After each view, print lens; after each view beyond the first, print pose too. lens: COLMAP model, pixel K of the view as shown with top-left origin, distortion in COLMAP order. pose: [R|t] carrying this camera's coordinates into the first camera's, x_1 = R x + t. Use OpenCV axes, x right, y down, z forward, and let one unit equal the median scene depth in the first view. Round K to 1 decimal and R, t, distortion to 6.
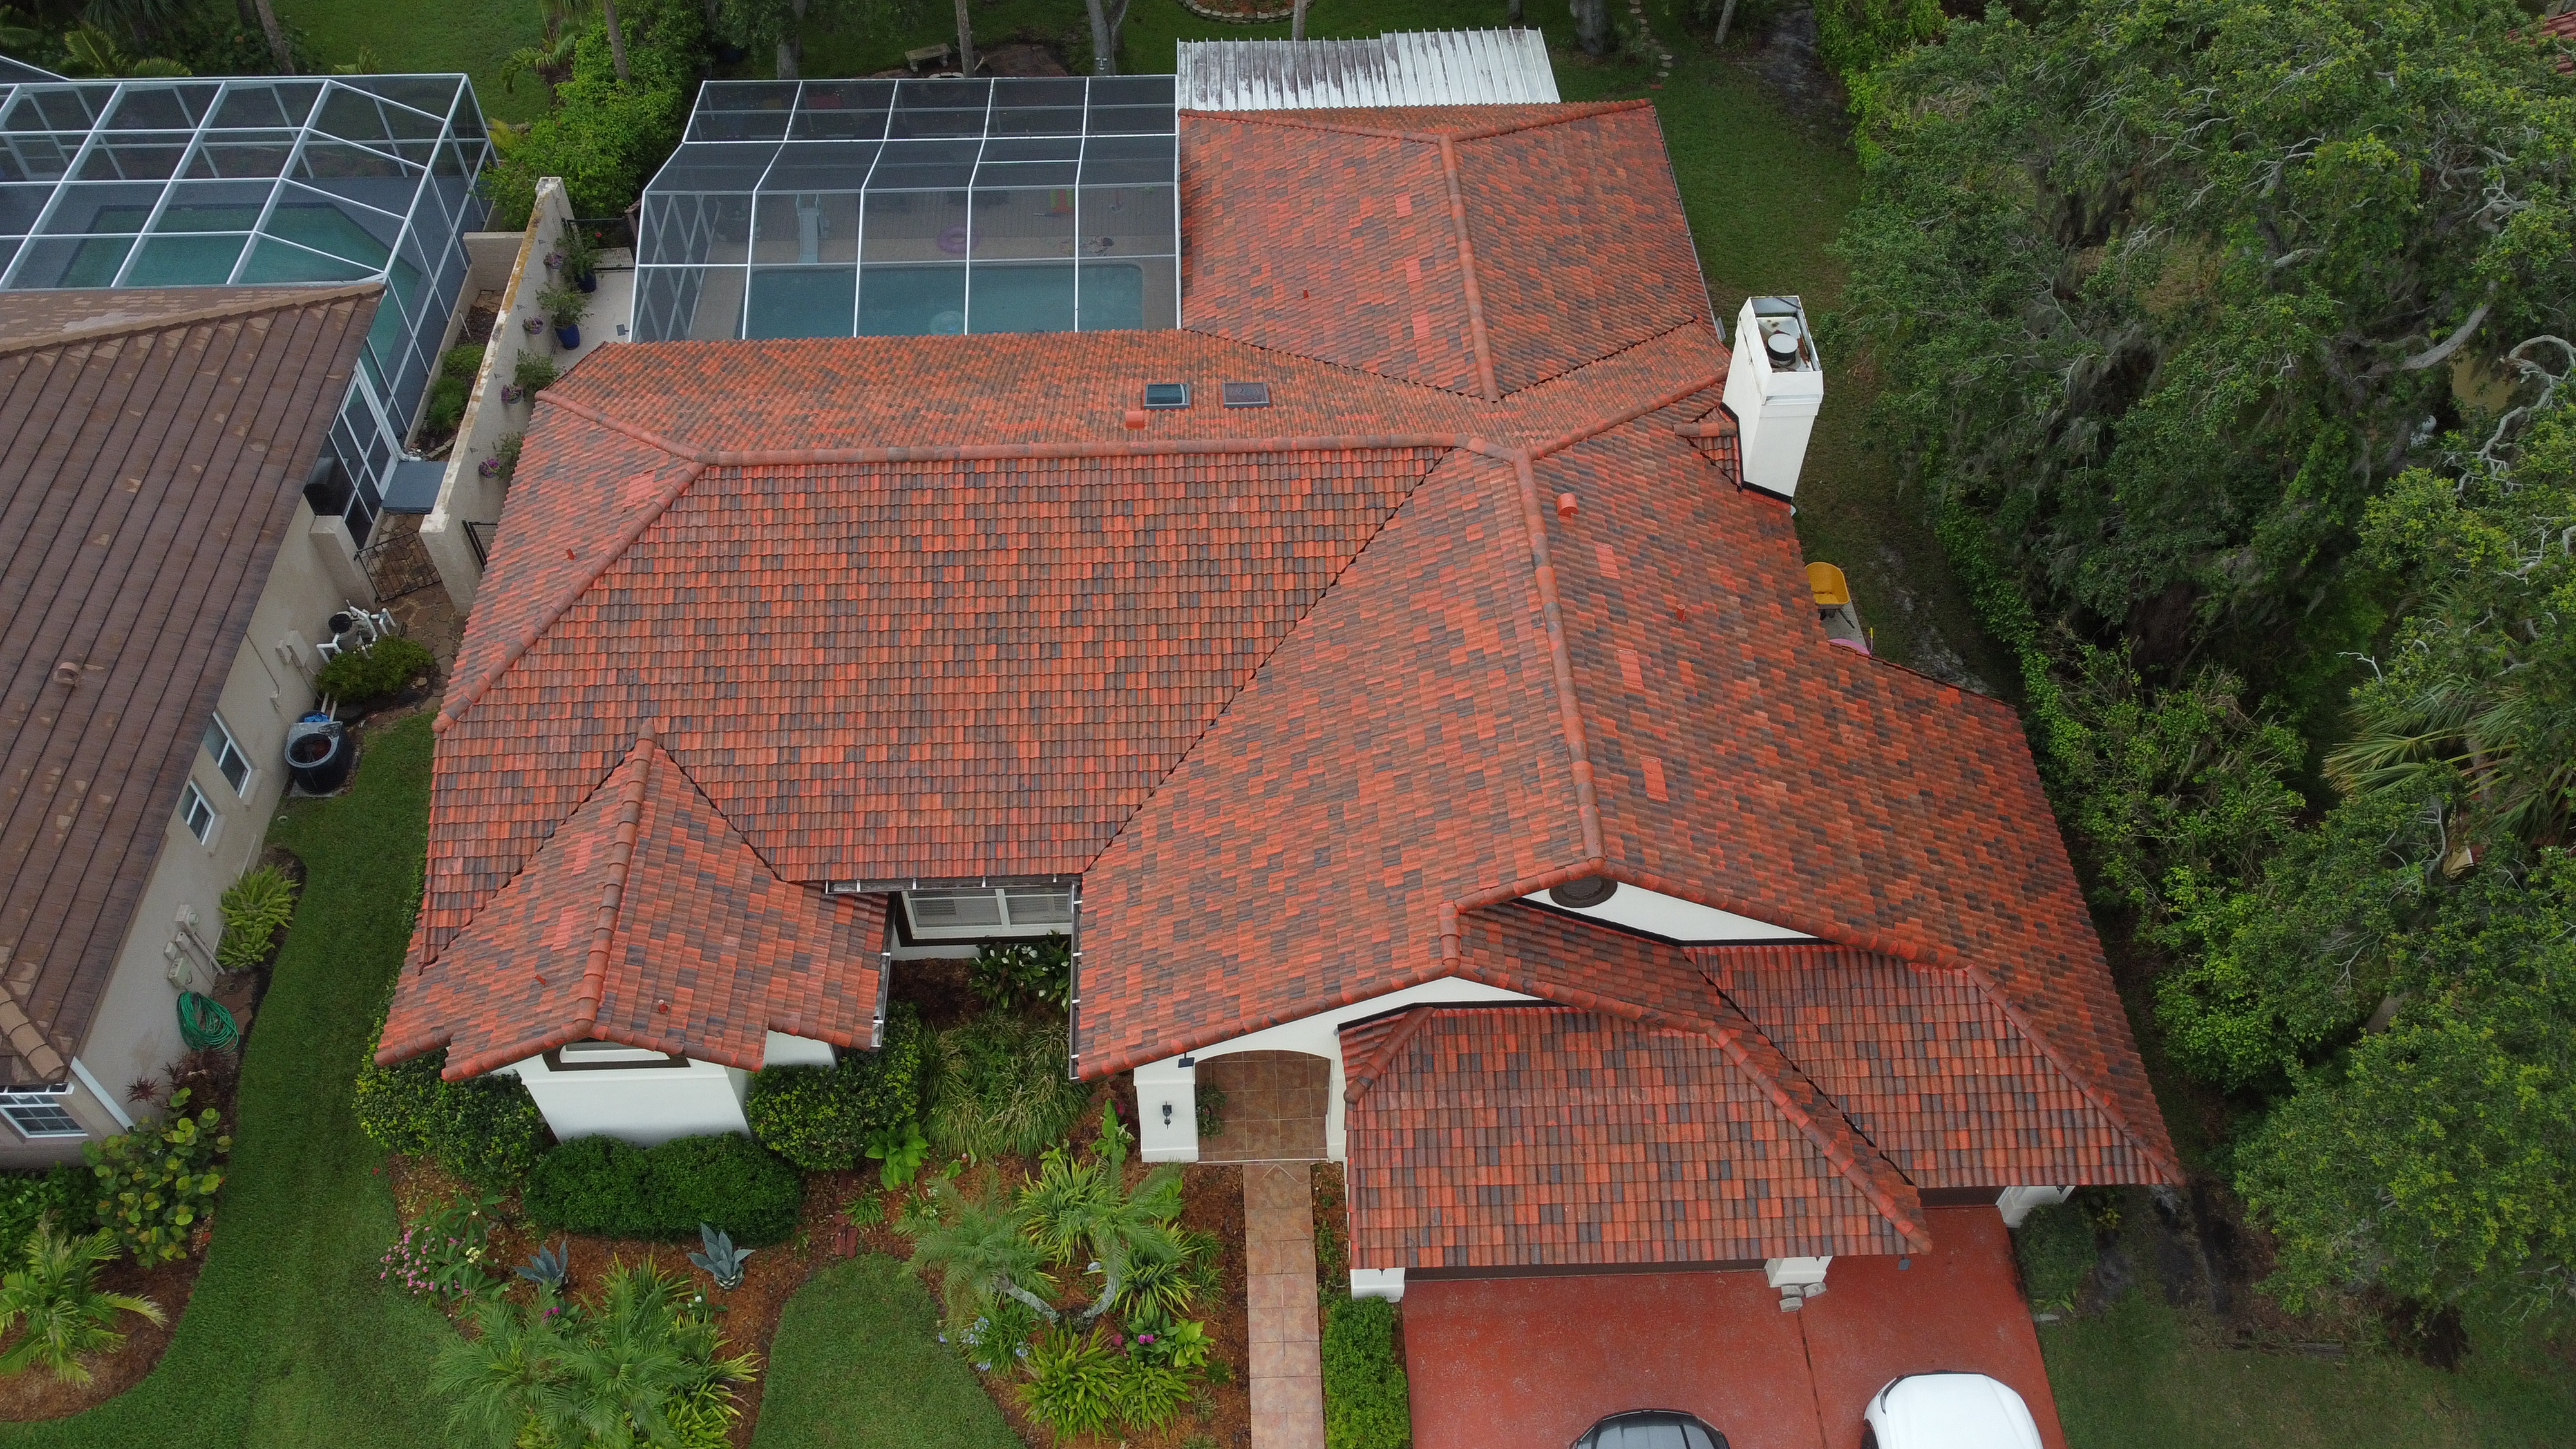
lens RADIAL K [[1955.1, 0, 1283.1], [0, 1955.1, 726.6], [0, 0, 1]] dist [0.002195, -0.009054]
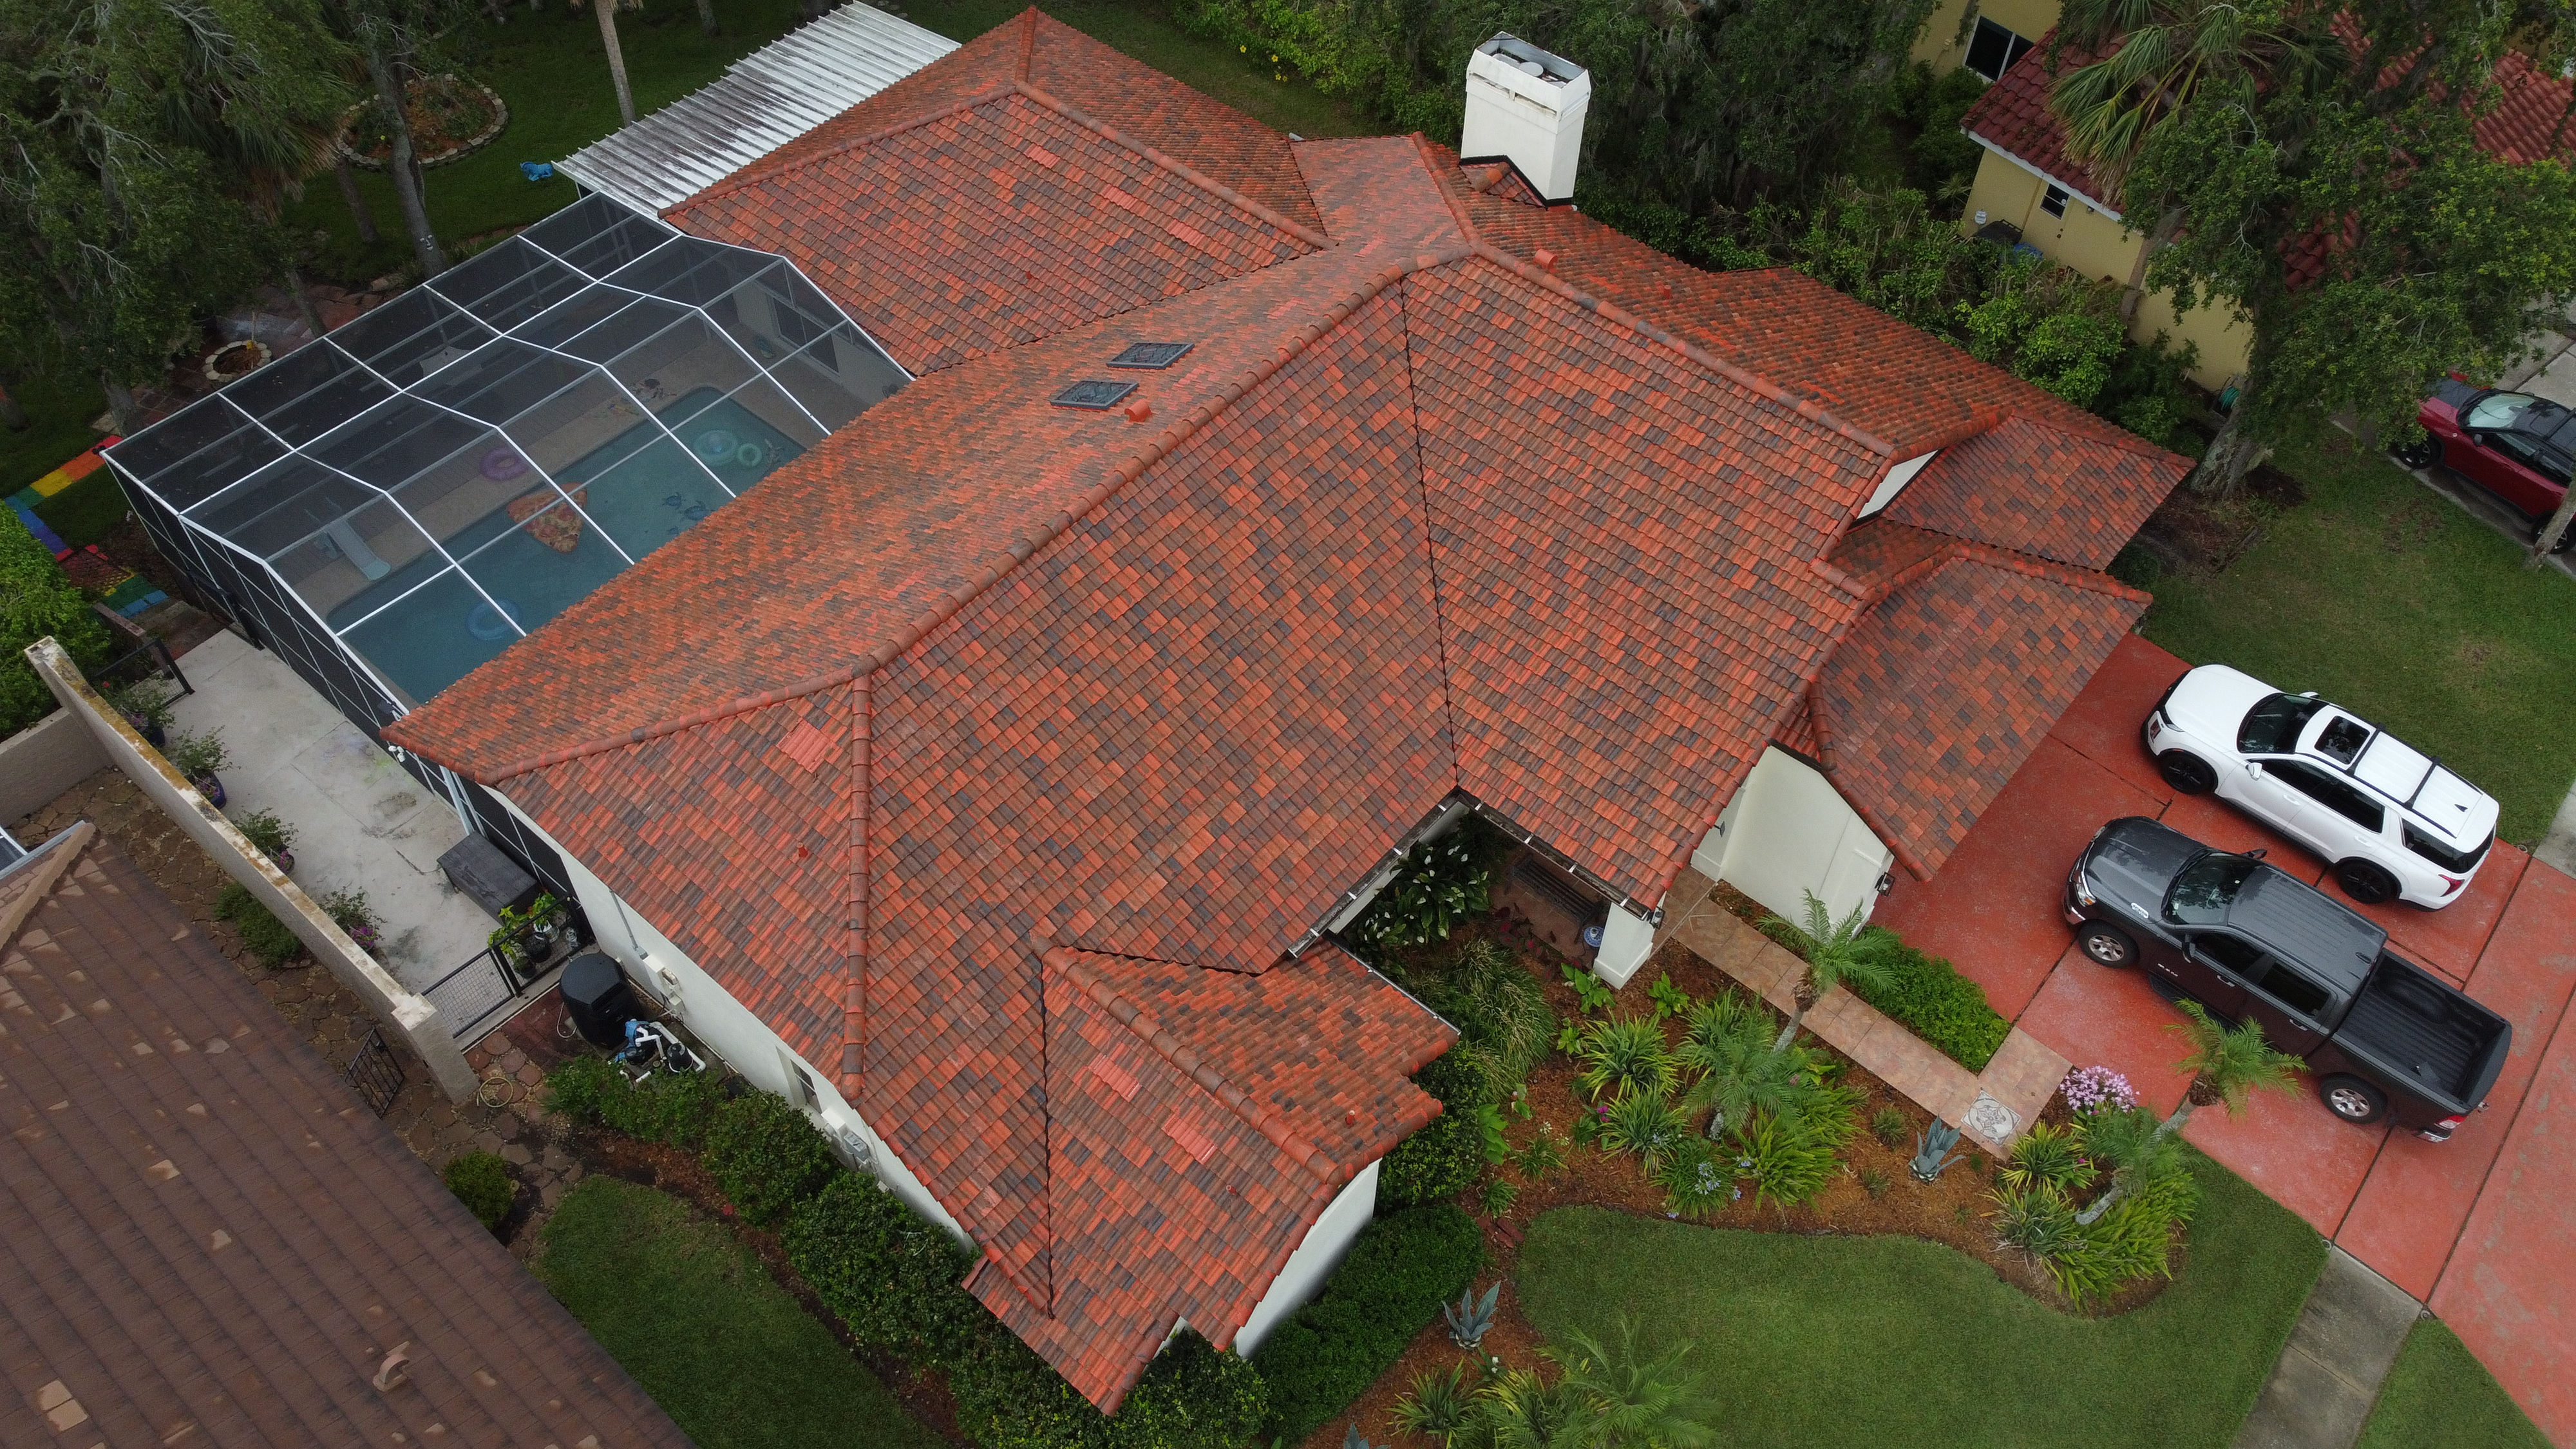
lens RADIAL K [[1955.1, 0, 1287.8], [0, 1955.1, 725.1], [0, 0, 1]] dist [0.002195, -0.009054]
pose [[0.678679, -0.557208, 0.478449, -0.615262], [0.555164, 0.815714, 0.162493, -0.158296], [-0.480820, 0.155337, 0.862950, 0.174525]]
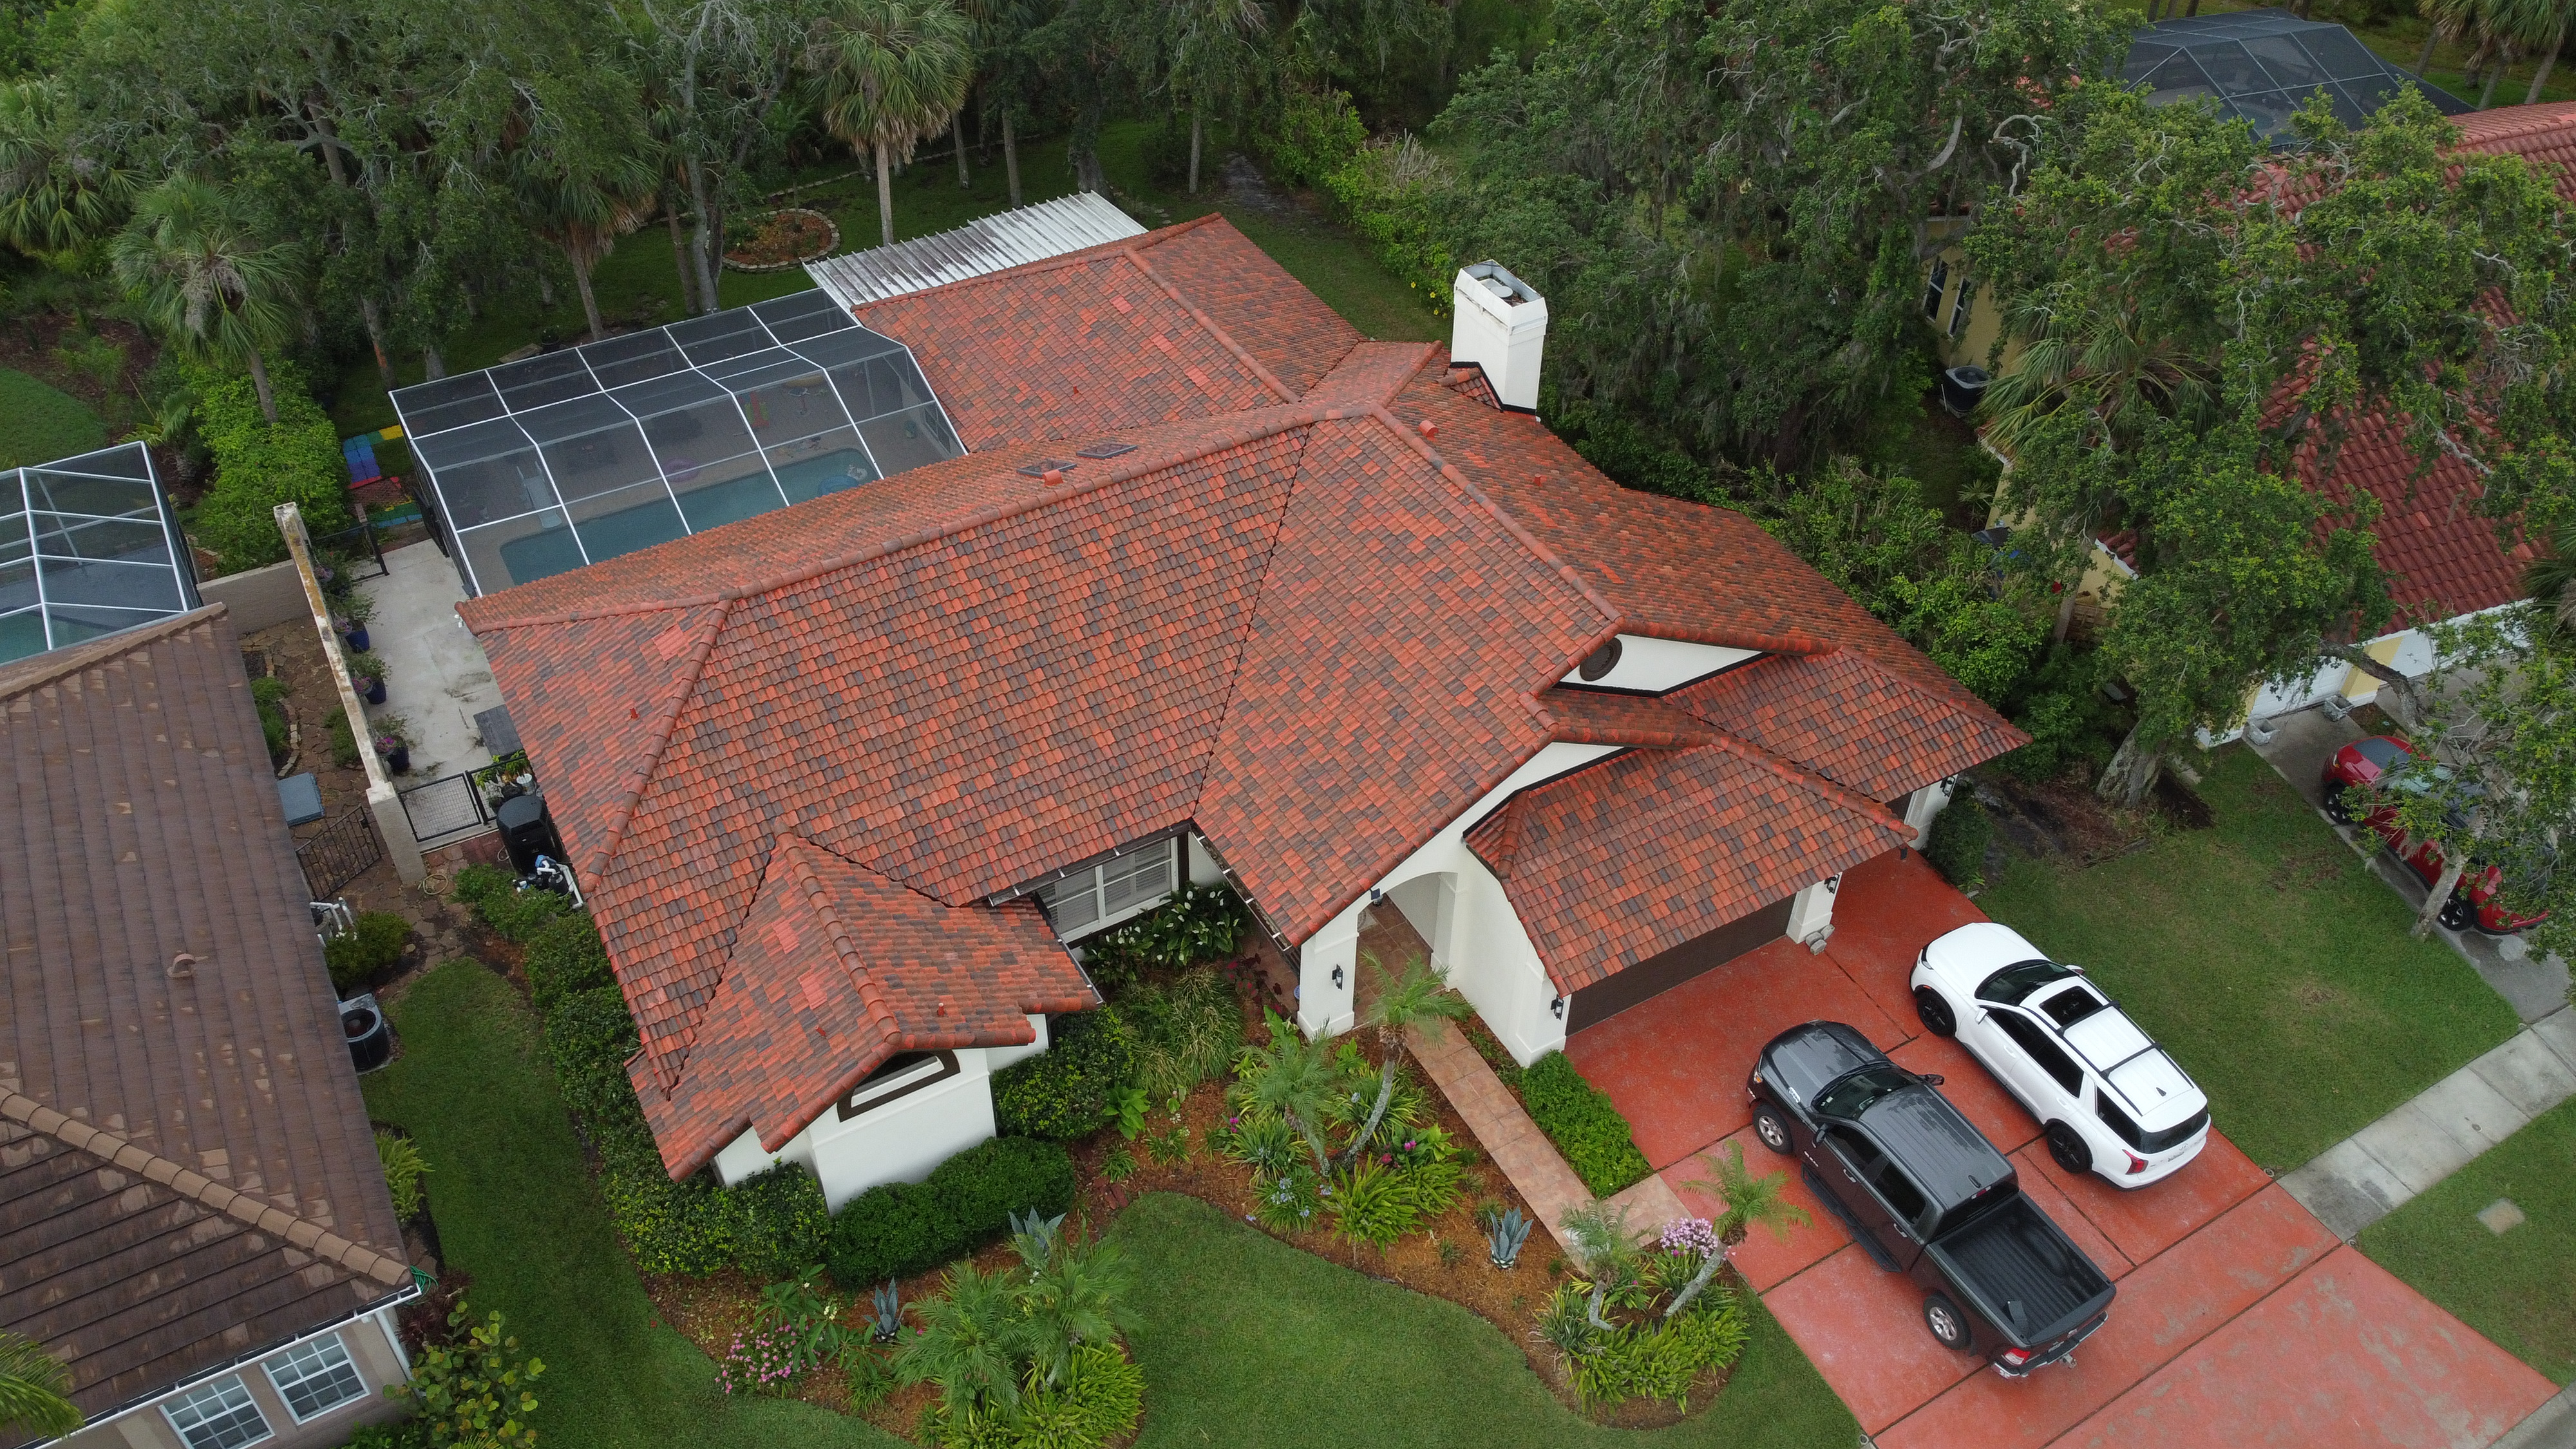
lens RADIAL K [[1955.1, 0, 1284.9], [0, 1955.1, 724.6], [0, 0, 1]] dist [0.002195, -0.009054]
pose [[0.885236, -0.302953, 0.352953, -0.444289], [0.354790, 0.930490, -0.091169, 0.148382], [-0.300800, 0.205930, 0.931189, -0.114291]]
